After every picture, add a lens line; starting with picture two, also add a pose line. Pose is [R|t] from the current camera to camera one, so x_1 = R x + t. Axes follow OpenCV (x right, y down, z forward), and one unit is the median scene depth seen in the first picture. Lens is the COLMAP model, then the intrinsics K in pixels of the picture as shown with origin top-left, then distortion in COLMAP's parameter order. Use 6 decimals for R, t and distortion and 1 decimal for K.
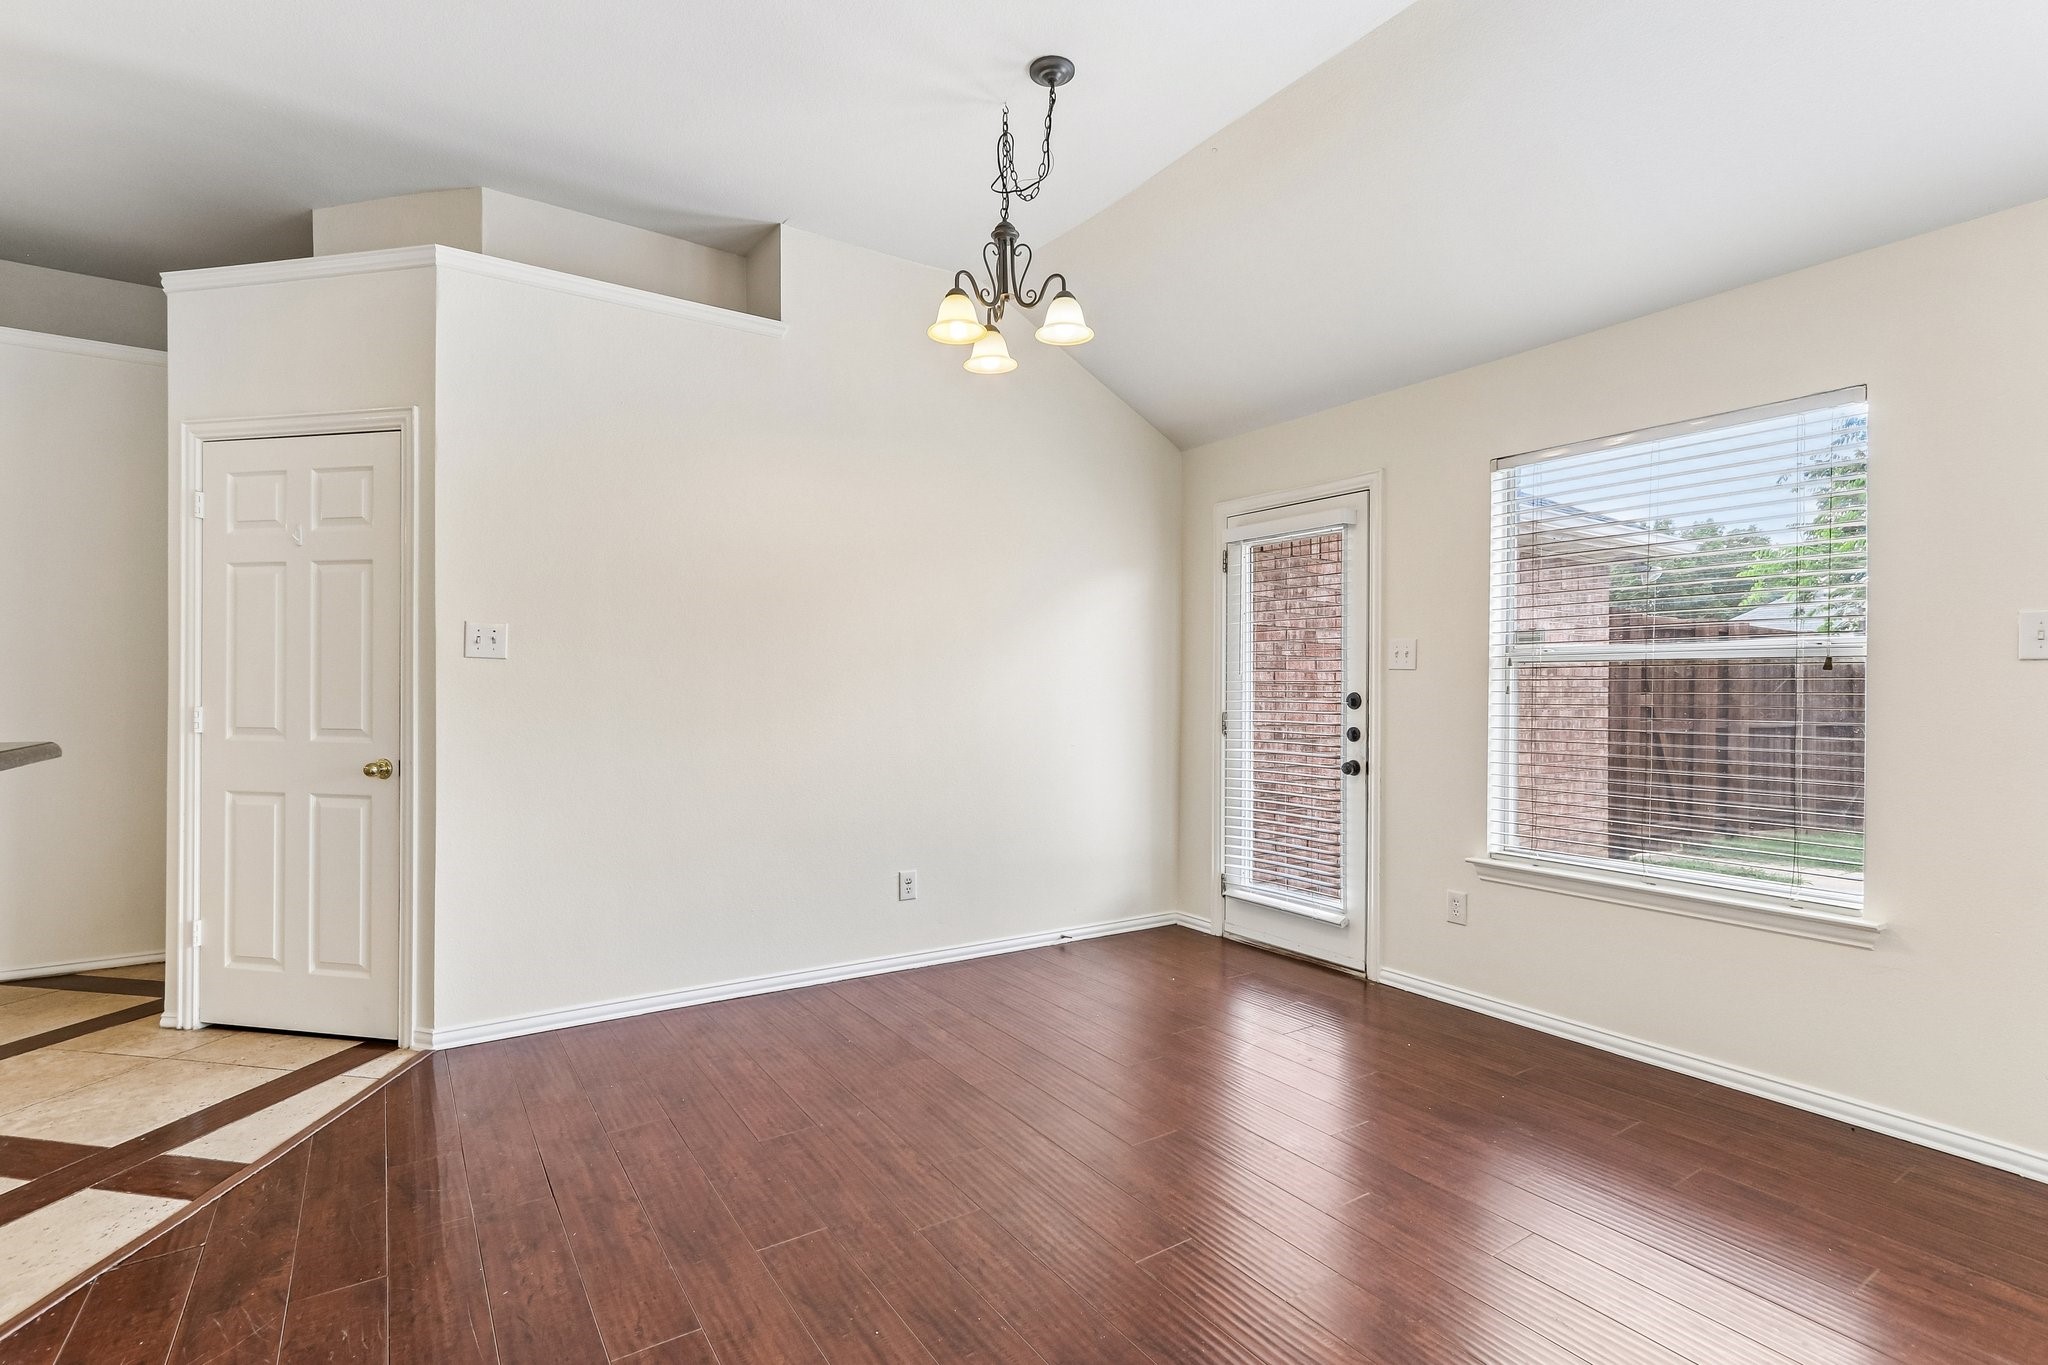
lens RADIAL K [[964.4, 0, 1024.8], [0, 964.4, 695.4], [0, 0, 1]] dist [0.003147, 0.001021]
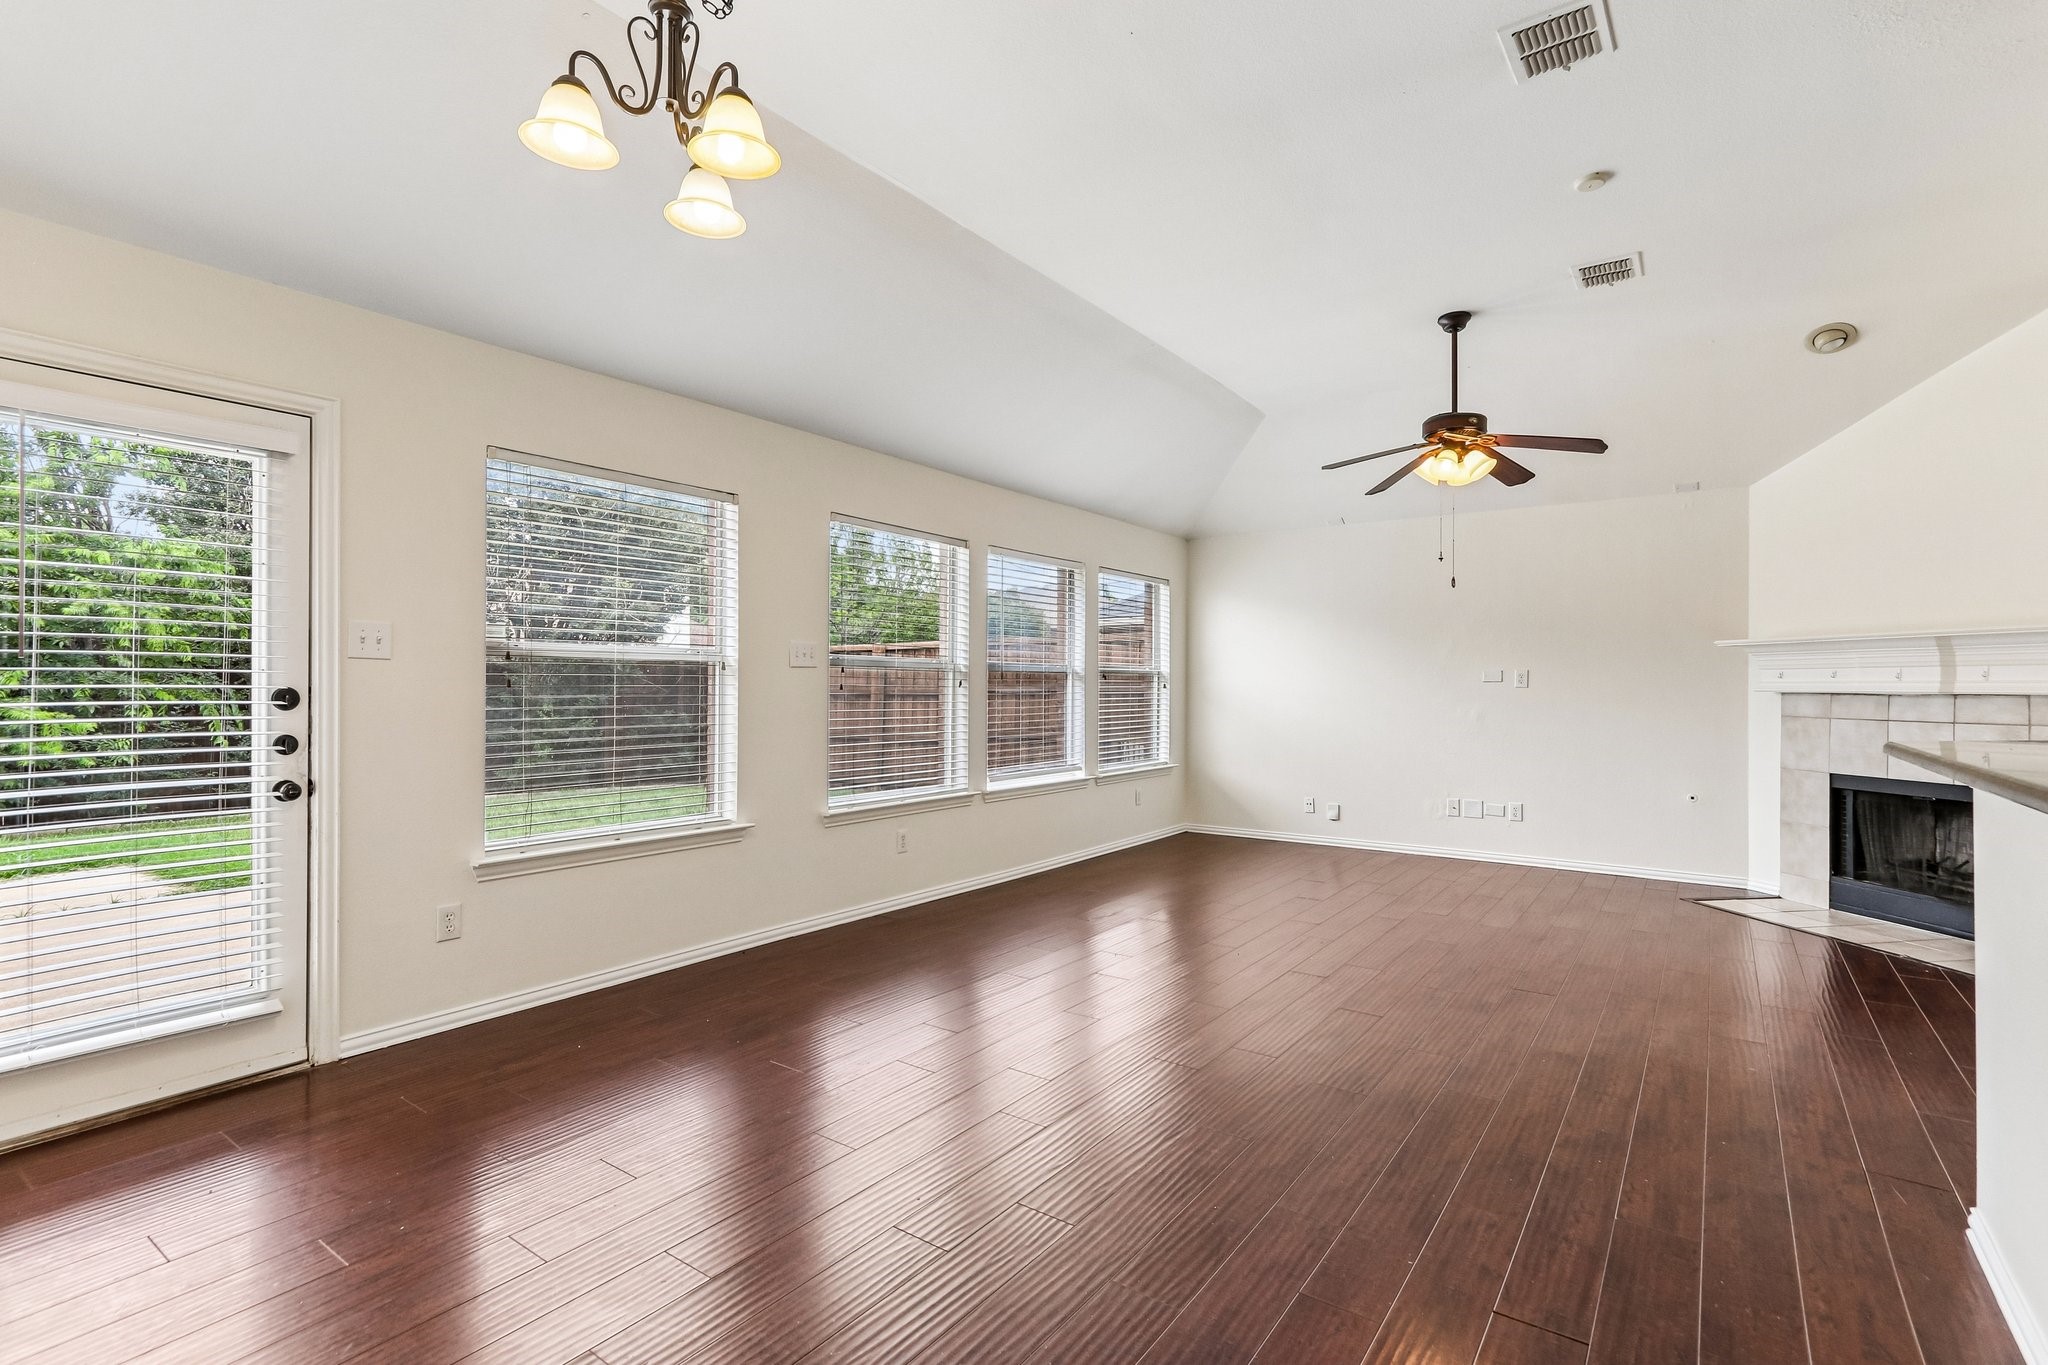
lens RADIAL K [[953.6, 0, 1033.4], [0, 953.6, 683.8], [0, 0, 1]] dist [0.002603, 0.000355]
pose [[-0.349209, -0.008293, 0.937008, -0.593915], [-0.002652, 0.999966, 0.007862, -0.014243], [-0.937041, 0.000260, -0.349219, 0.803011]]
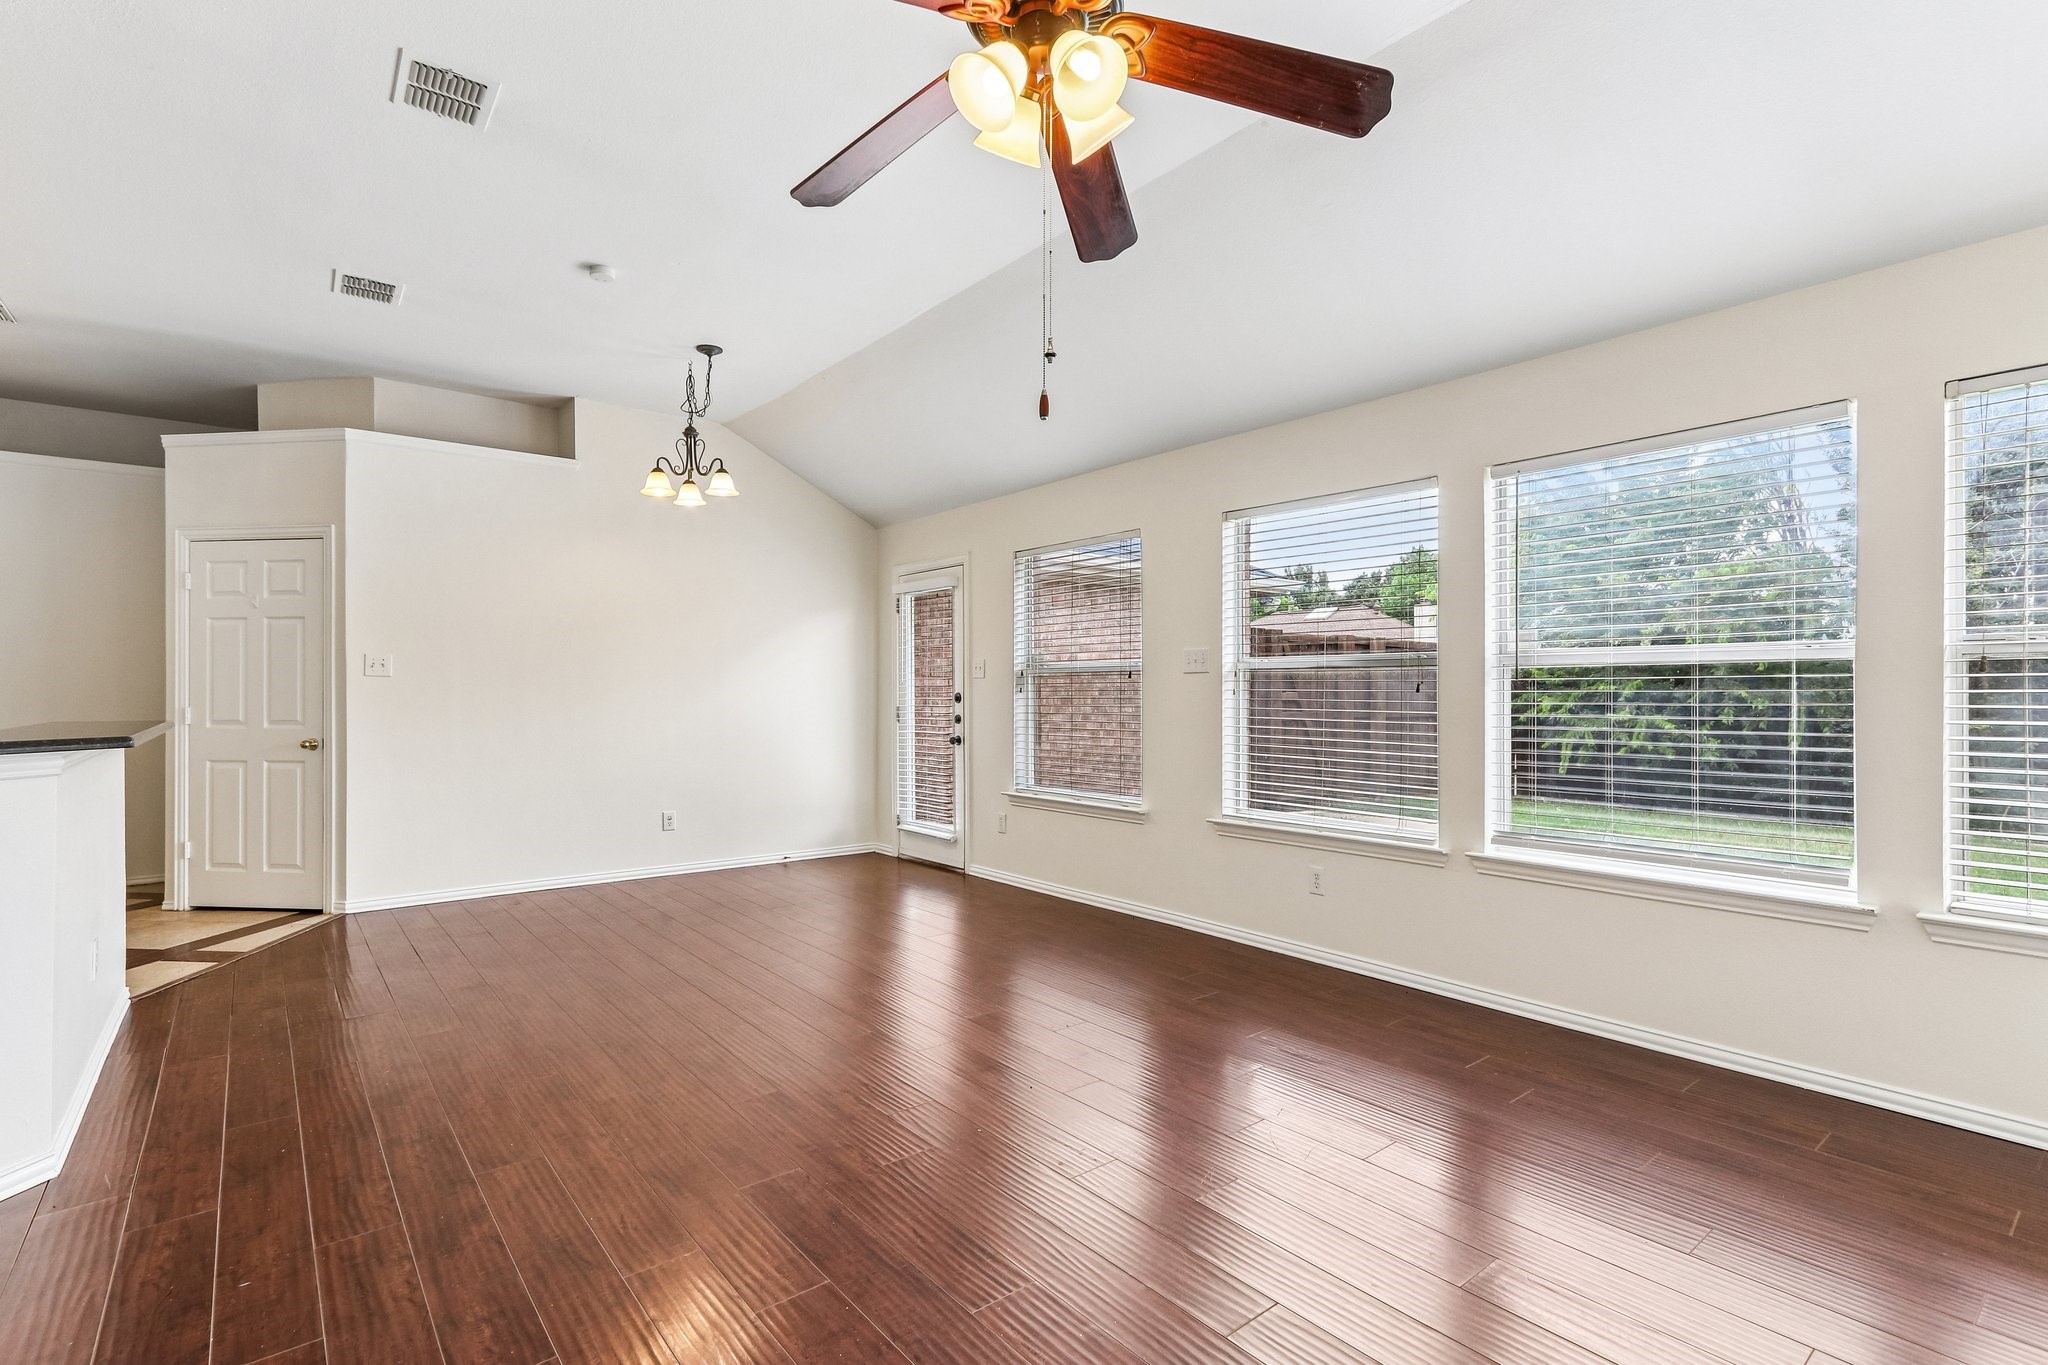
lens RADIAL K [[954.5, 0, 1022.2], [0, 954.5, 689.0], [0, 0, 1]] dist [0.002051, 0.000230]
pose [[0.995914, -0.007638, 0.089986, 0.340266], [0.008343, 0.999937, -0.007457, 0.003756], [-0.089923, 0.008177, 0.995915, -0.631227]]
